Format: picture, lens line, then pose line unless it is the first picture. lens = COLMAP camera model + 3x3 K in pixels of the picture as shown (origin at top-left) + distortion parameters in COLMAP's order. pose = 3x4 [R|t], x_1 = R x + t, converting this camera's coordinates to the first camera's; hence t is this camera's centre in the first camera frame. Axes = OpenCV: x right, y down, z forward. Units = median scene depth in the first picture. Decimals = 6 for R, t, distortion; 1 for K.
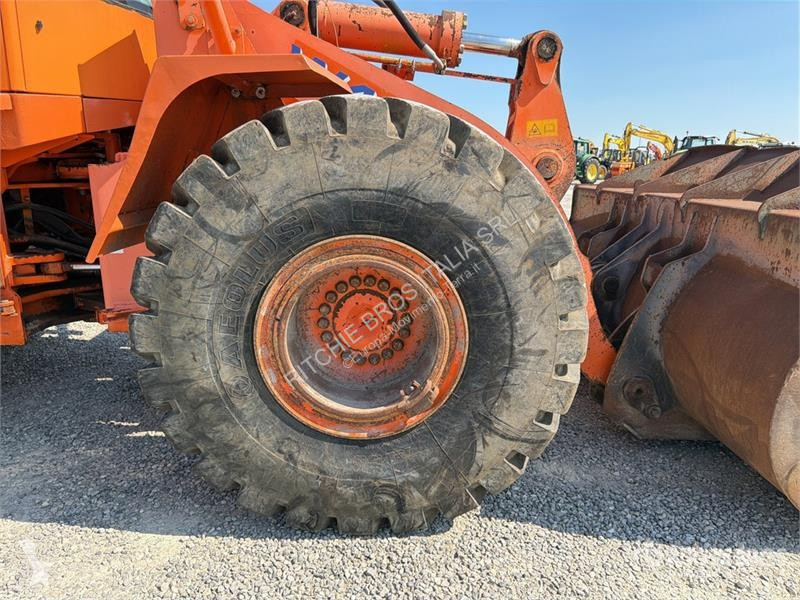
lens RADIAL K [[563.5, 0, 412.3], [0, 563.5, 301.3], [0, 0, 1]] dist [0.056618, -0.070220]
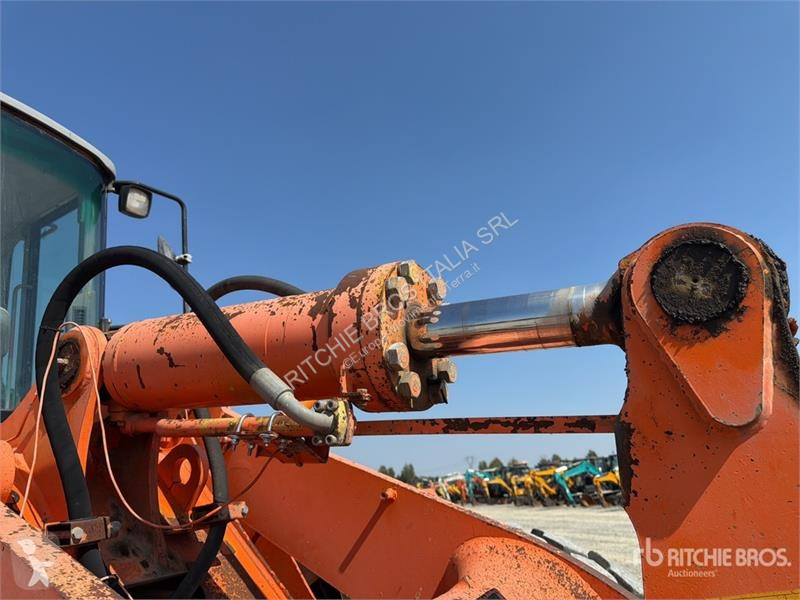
lens RADIAL K [[563.5, 0, 398.0], [0, 563.5, 319.3], [0, 0, 1]] dist [0.056618, -0.070220]
pose [[0.850530, -0.231637, -0.472168, 0.305224], [-0.028139, 0.876455, -0.480661, -0.399747], [0.525173, 0.422103, 0.738934, 0.974921]]
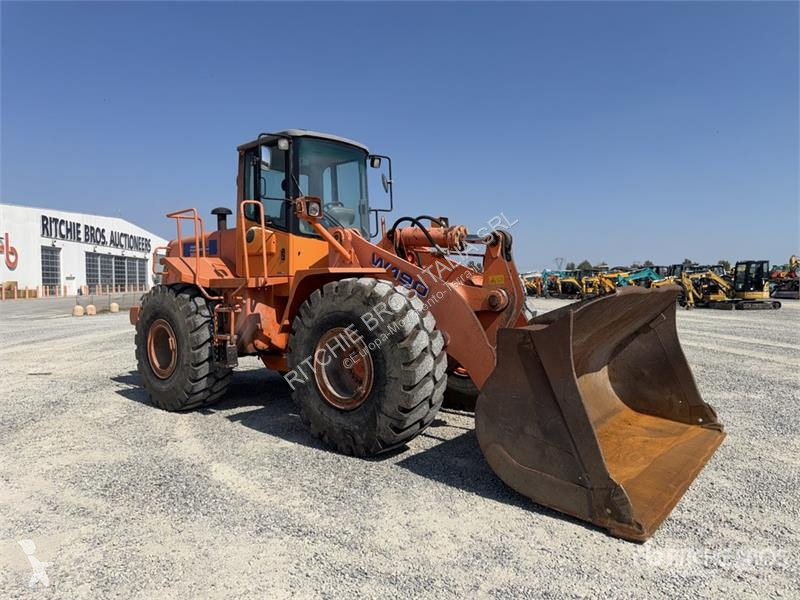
lens RADIAL K [[563.5, 0, 402.8], [0, 563.5, 298.7], [0, 0, 1]] dist [0.056618, -0.070220]
pose [[0.768924, -0.006947, -0.639303, 1.550458], [-0.128880, 0.977730, -0.165635, 0.130347], [0.626216, 0.209754, 0.750904, -0.736865]]
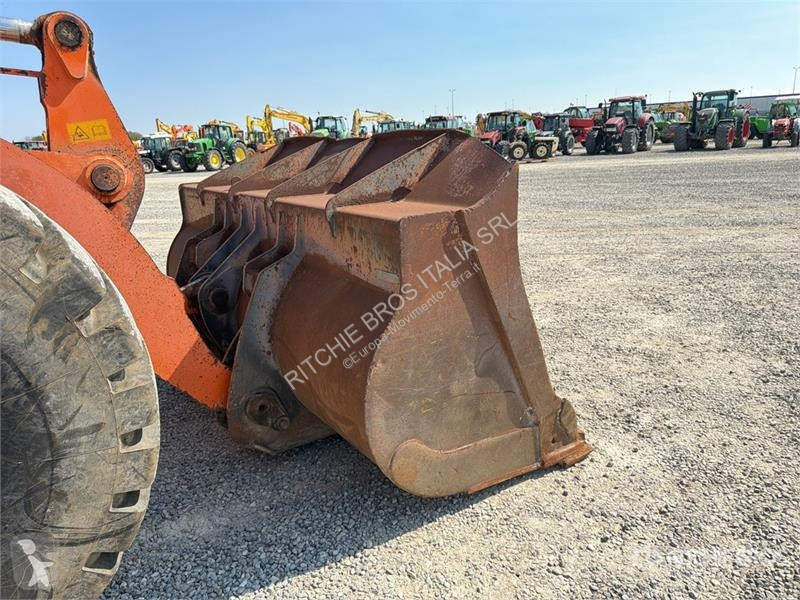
lens RADIAL K [[563.5, 0, 402.7], [0, 563.5, 297.5], [0, 0, 1]] dist [0.056618, -0.070220]
pose [[0.840561, -0.198650, 0.503980, 0.194794], [0.188016, 0.979487, 0.072495, -0.055280], [-0.508043, 0.033820, 0.860668, 0.084298]]
